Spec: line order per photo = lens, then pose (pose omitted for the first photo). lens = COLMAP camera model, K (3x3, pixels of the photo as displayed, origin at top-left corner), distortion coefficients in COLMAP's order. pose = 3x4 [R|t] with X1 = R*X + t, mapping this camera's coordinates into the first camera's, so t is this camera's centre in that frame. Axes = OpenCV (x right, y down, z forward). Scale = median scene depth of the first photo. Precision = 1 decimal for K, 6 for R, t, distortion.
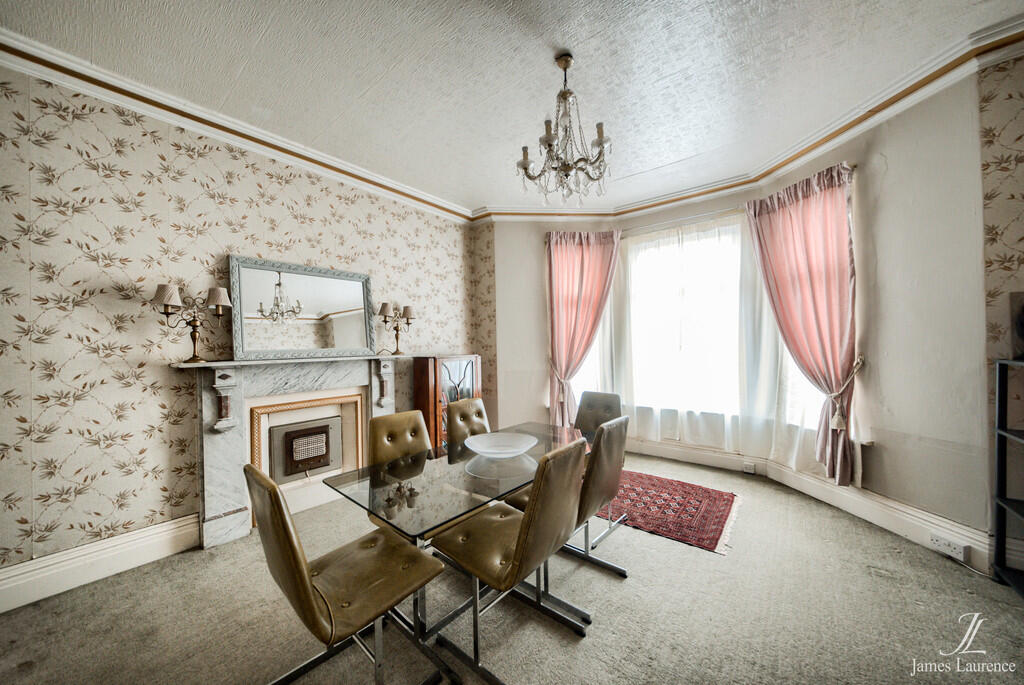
lens RADIAL K [[352.4, 0, 508.3], [0, 352.4, 346.0], [0, 0, 1]] dist [-0.016833, 0.002136]
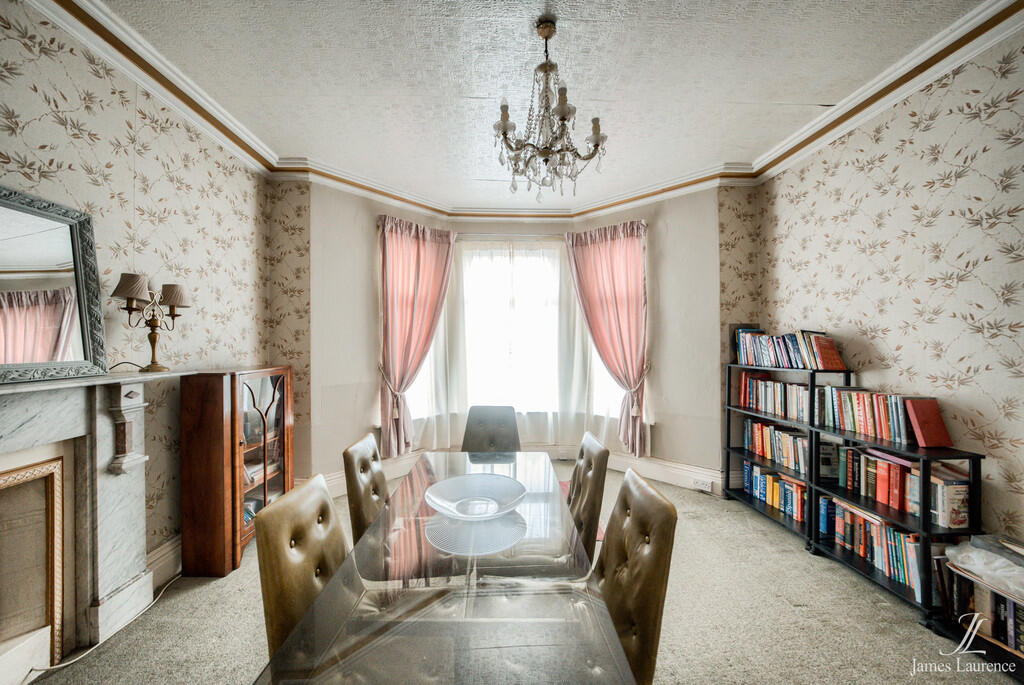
lens RADIAL K [[352.4, 0, 509.6], [0, 352.4, 342.3], [0, 0, 1]] dist [-0.016833, 0.002136]
pose [[0.752454, 0.016794, 0.658430, -0.249929], [-0.007582, 0.999830, -0.016836, -0.015107], [-0.658601, 0.007676, 0.752453, 0.226626]]
